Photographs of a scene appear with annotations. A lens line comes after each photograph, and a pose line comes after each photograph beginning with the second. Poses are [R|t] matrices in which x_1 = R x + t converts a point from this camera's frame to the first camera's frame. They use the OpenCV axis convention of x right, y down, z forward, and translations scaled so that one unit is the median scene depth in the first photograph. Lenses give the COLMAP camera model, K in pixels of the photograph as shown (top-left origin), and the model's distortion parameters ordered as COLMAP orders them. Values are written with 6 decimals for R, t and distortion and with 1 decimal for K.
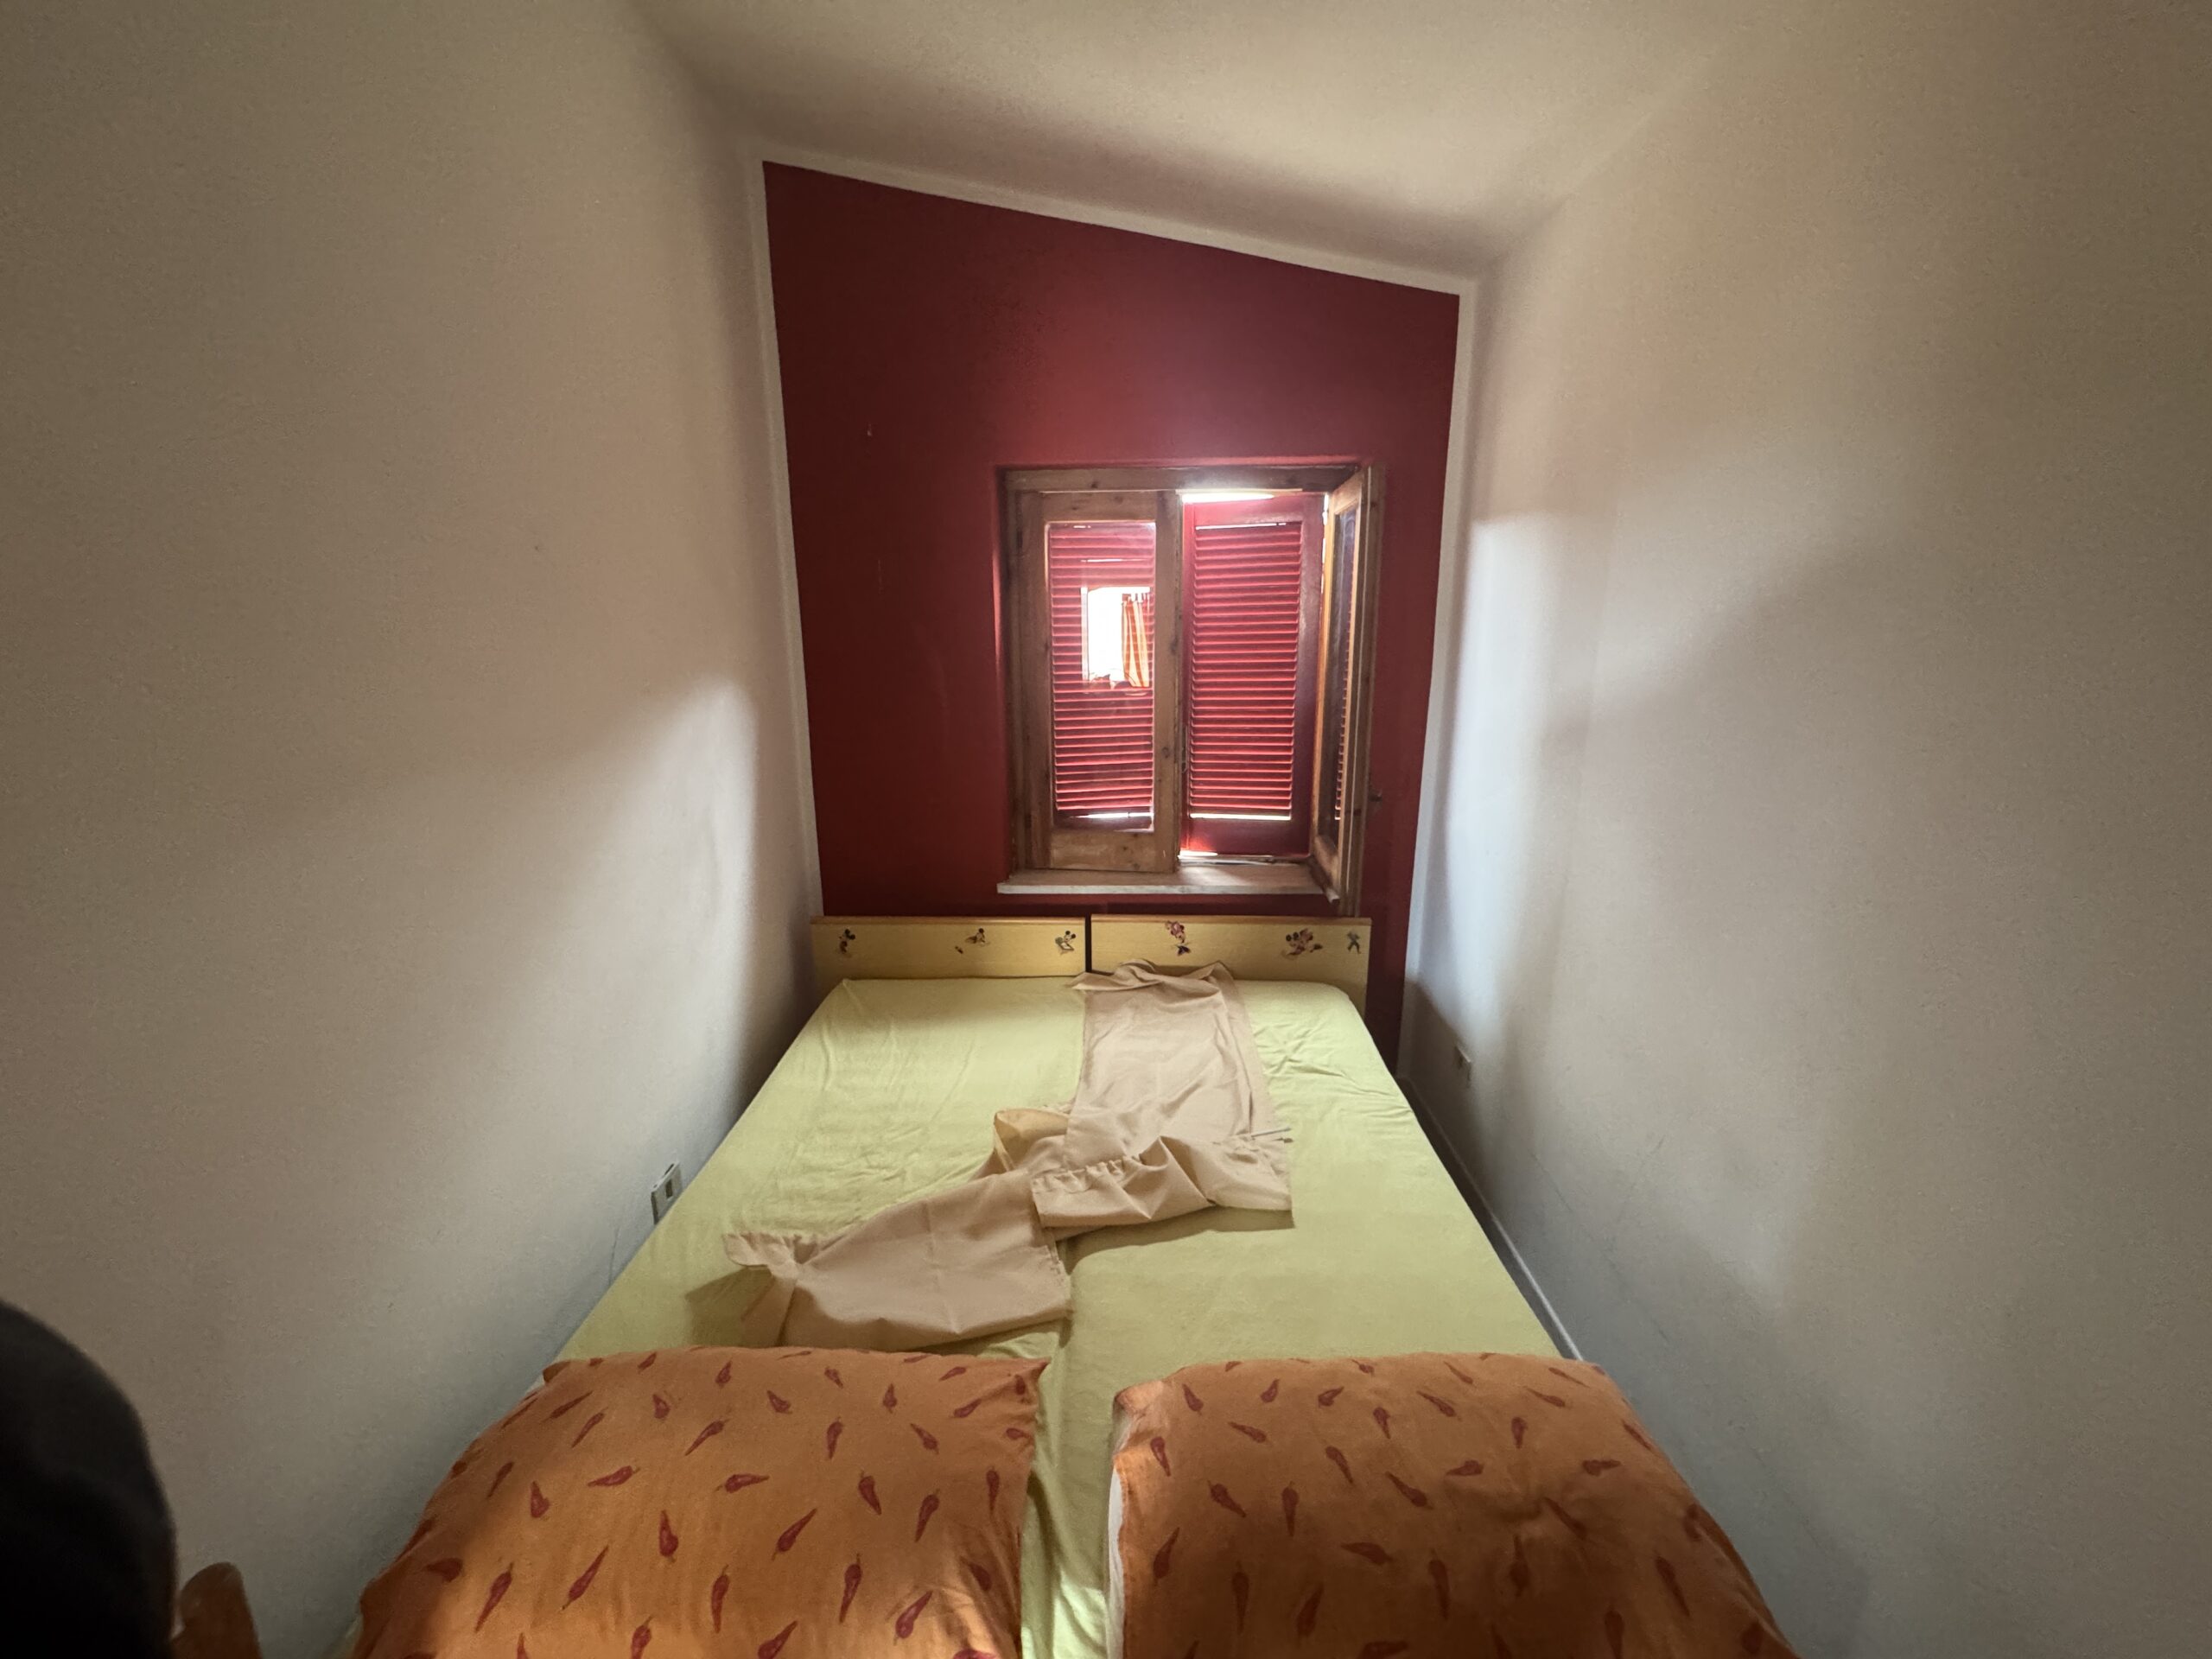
lens RADIAL K [[885.2, 0, 1106.4], [0, 885.2, 823.9], [0, 0, 1]] dist [-0.003352, 0.000395]
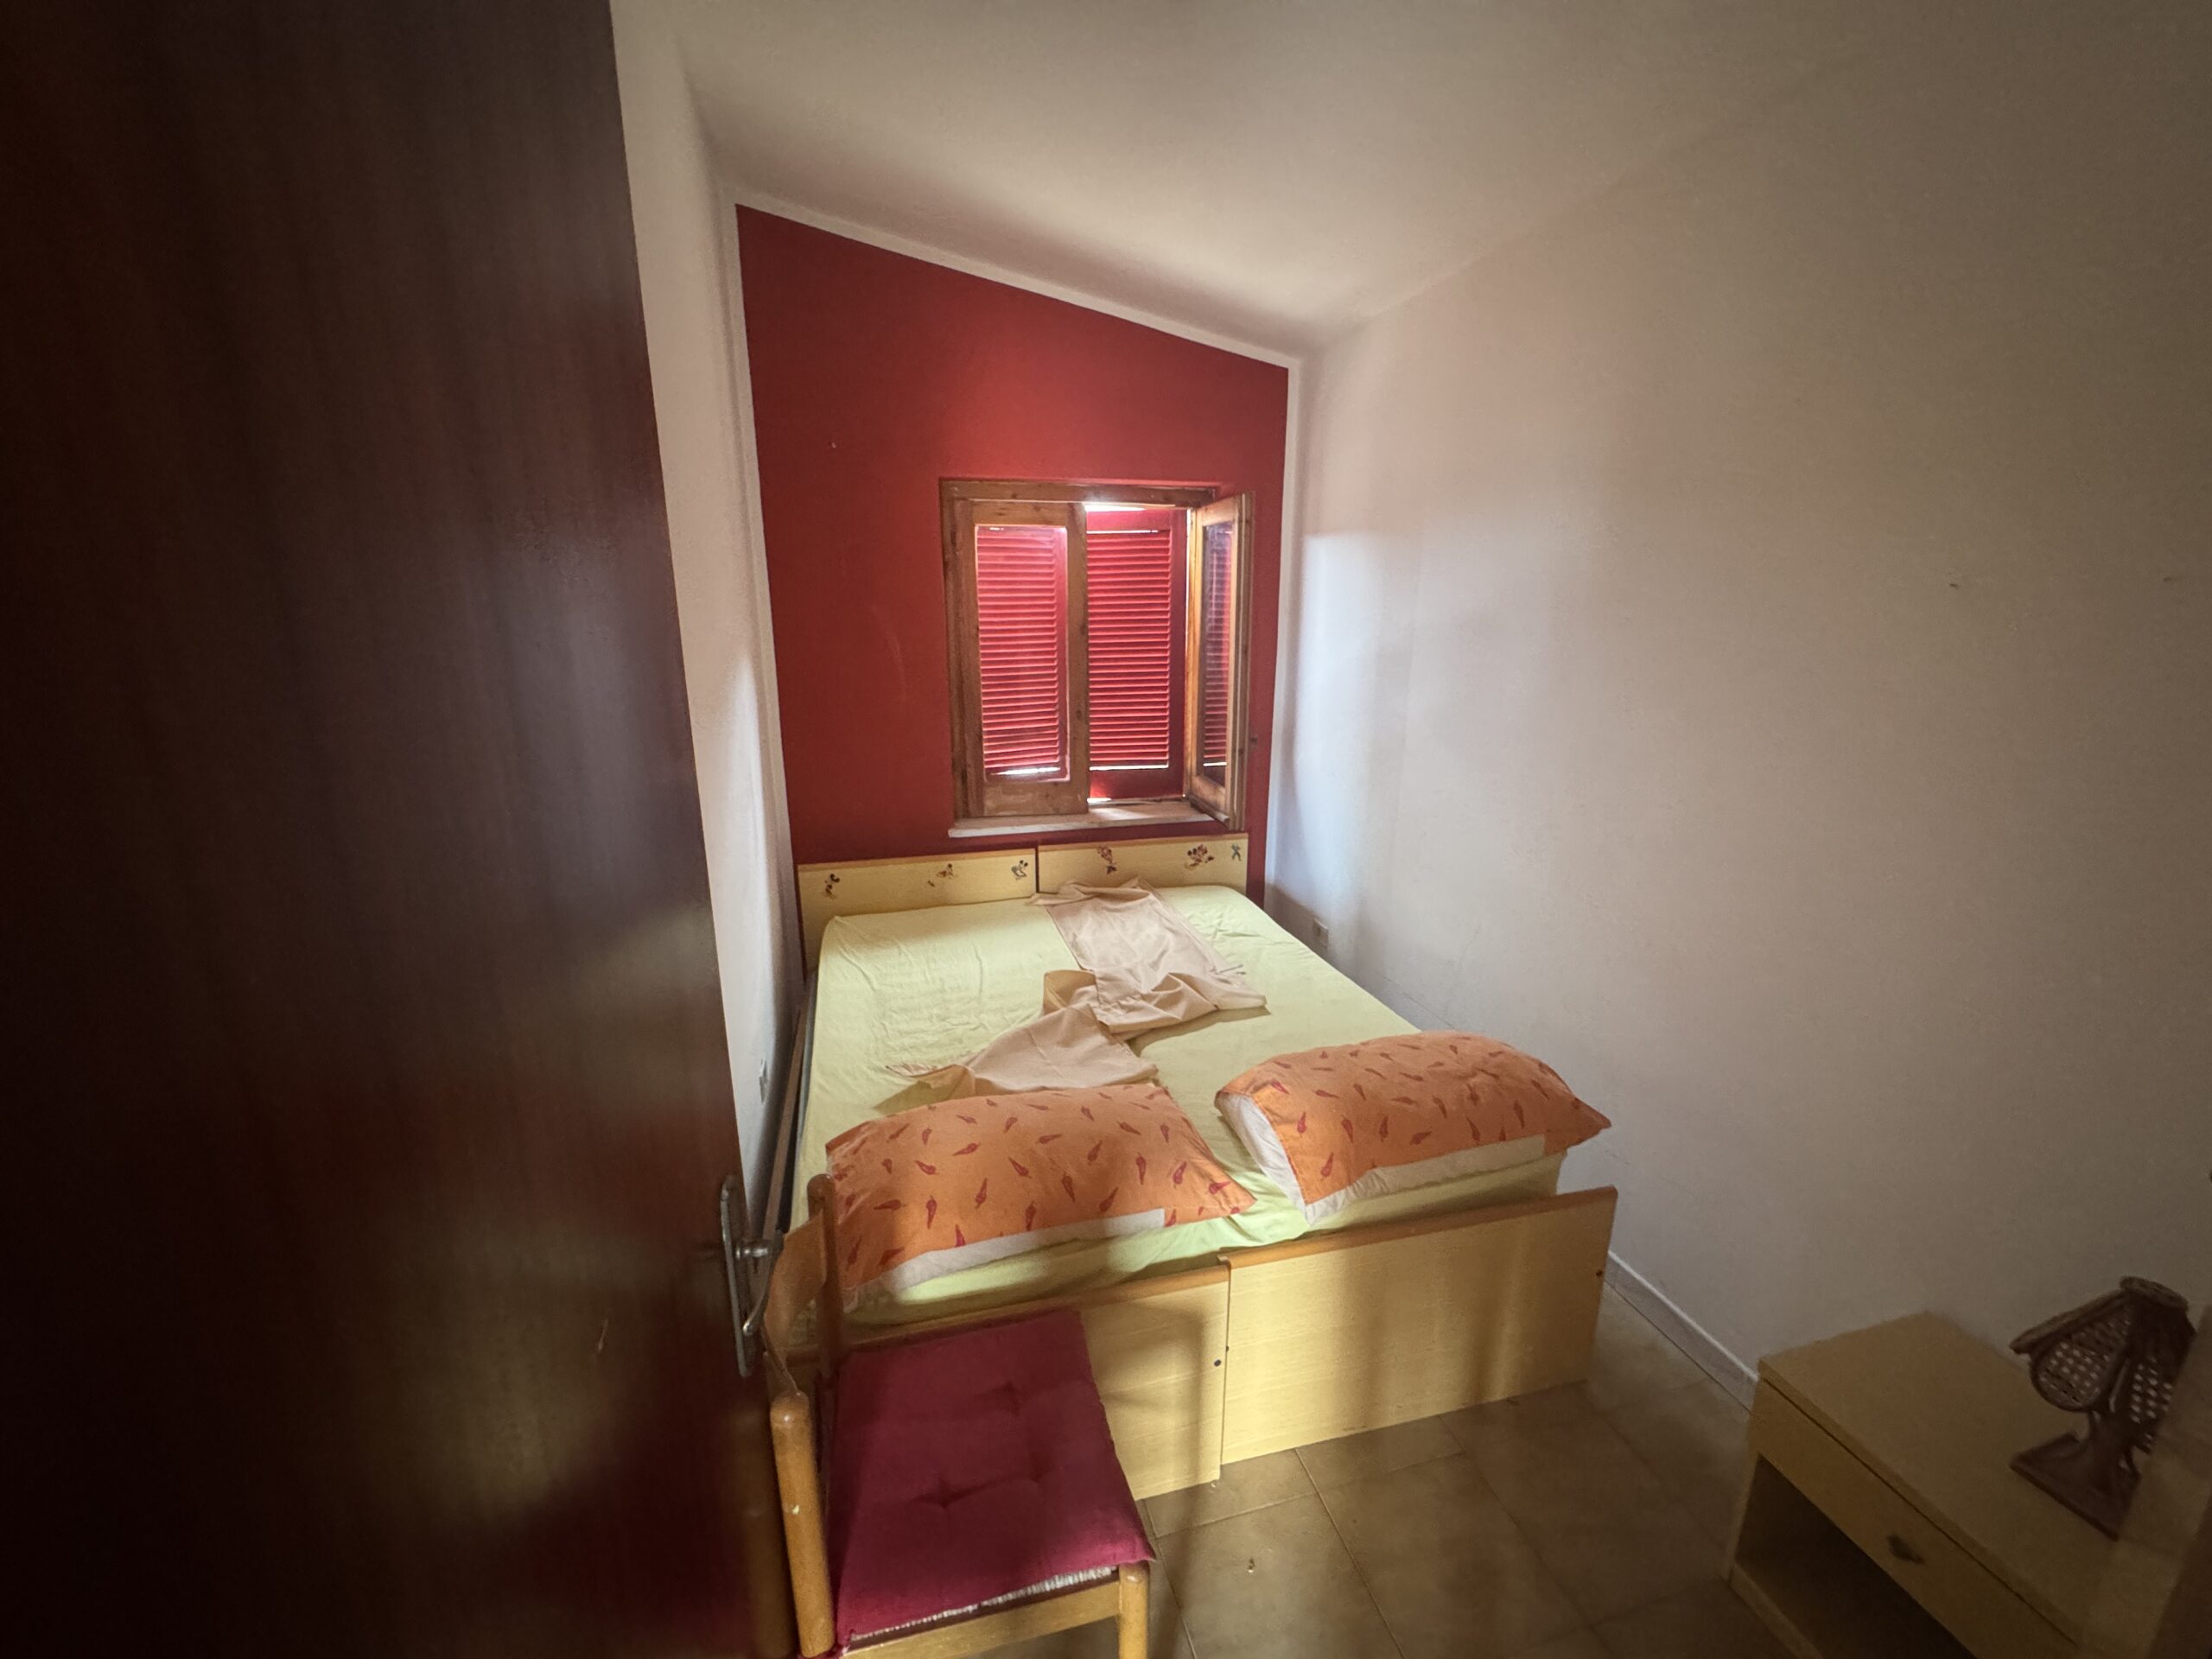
lens RADIAL K [[885.2, 0, 1107.7], [0, 885.2, 824.5], [0, 0, 1]] dist [-0.003352, 0.000395]
pose [[0.958724, -0.063409, 0.277178, -0.269043], [0.060983, 0.997988, 0.017375, 0.058143], [-0.277722, 0.000245, 0.960661, -0.214624]]
